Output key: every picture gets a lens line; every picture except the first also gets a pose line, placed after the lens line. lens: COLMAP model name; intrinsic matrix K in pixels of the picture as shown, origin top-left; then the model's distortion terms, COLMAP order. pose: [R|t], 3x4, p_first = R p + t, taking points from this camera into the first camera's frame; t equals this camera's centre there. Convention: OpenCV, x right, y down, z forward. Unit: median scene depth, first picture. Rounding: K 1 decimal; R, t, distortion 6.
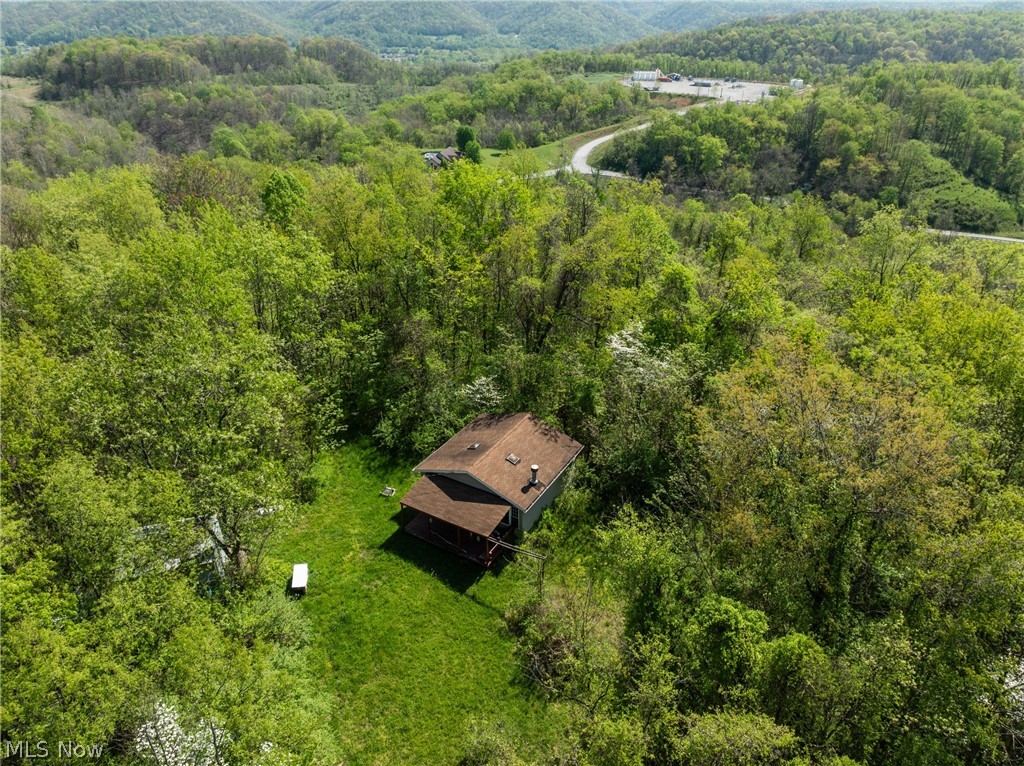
lens RADIAL K [[732.7, 0, 519.5], [0, 732.7, 379.5], [0, 0, 1]] dist [-0.055649, 0.033125]
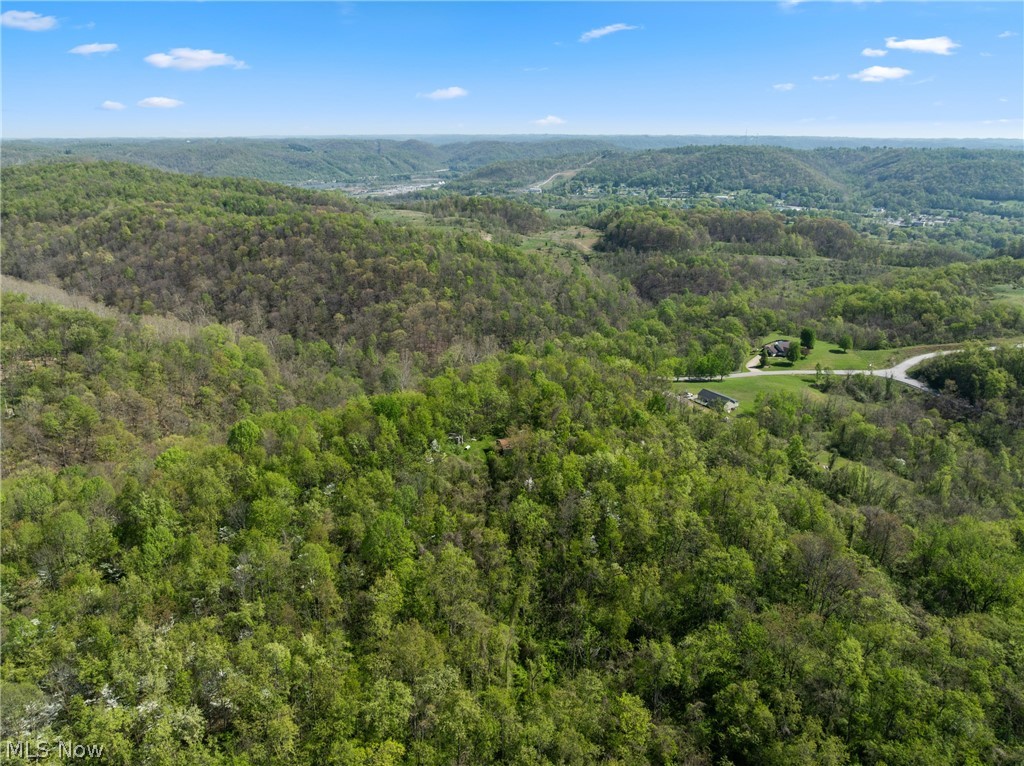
lens RADIAL K [[732.7, 0, 512.1], [0, 732.7, 382.2], [0, 0, 1]] dist [-0.055649, 0.033125]
pose [[0.747044, 0.212148, -0.630015, 0.380631], [-0.310097, 0.949494, -0.047971, -0.006394], [0.588019, 0.231202, 0.775100, -0.370766]]
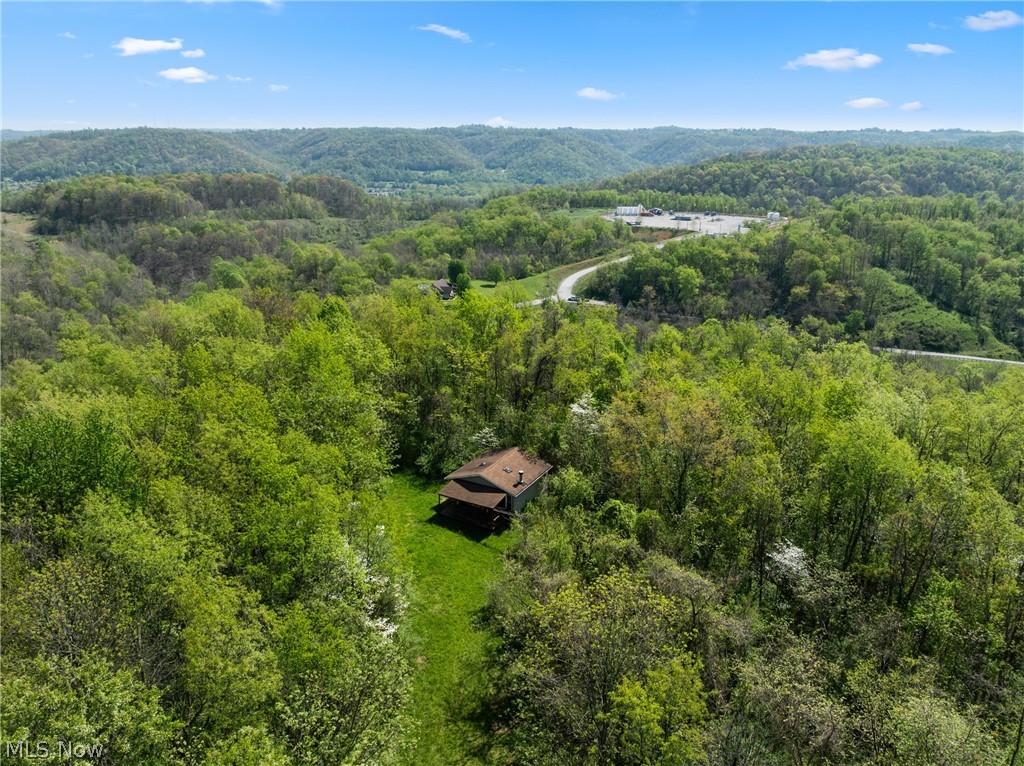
lens RADIAL K [[782.6, 0, 520.2], [0, 782.6, 377.5], [0, 0, 1]] dist [-0.027278, -0.015651]
pose [[0.999845, -0.007980, 0.015712, -0.000832], [0.010688, 0.983482, -0.180693, 0.026217], [-0.014010, 0.180832, 0.983414, -0.086002]]
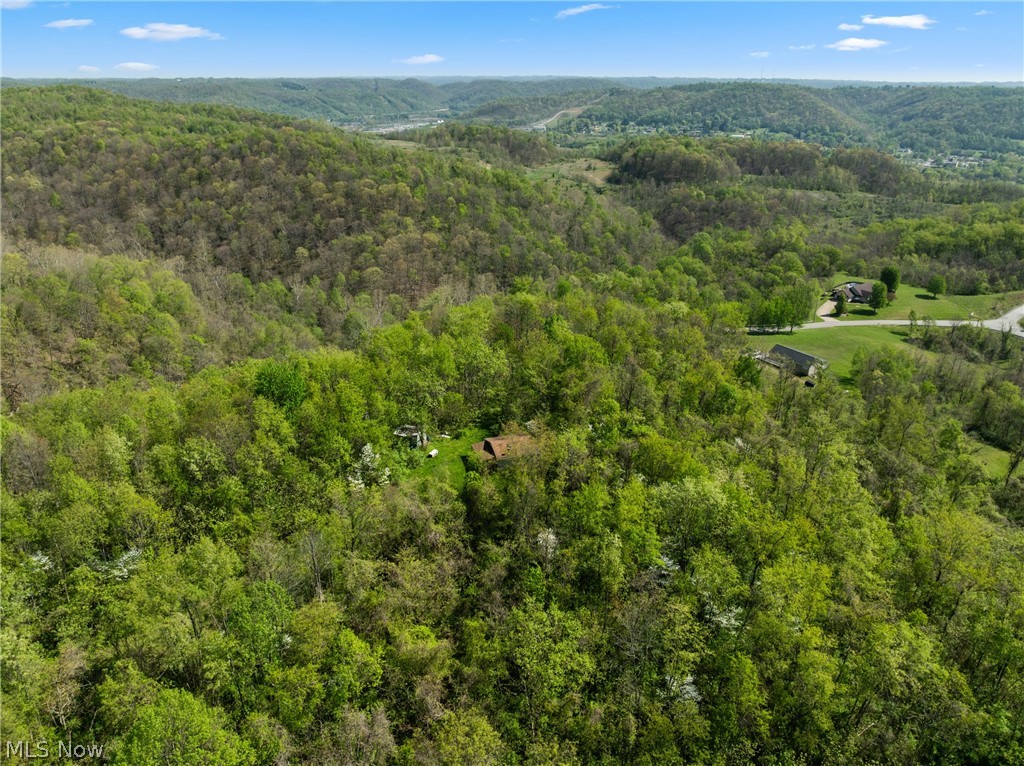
lens RADIAL K [[732.7, 0, 514.6], [0, 732.7, 381.7], [0, 0, 1]] dist [-0.055649, 0.033125]
pose [[0.746723, 0.257991, -0.613062, 0.202554], [-0.314369, 0.949157, 0.016519, -0.021869], [0.586154, 0.180392, 0.789862, -0.152480]]
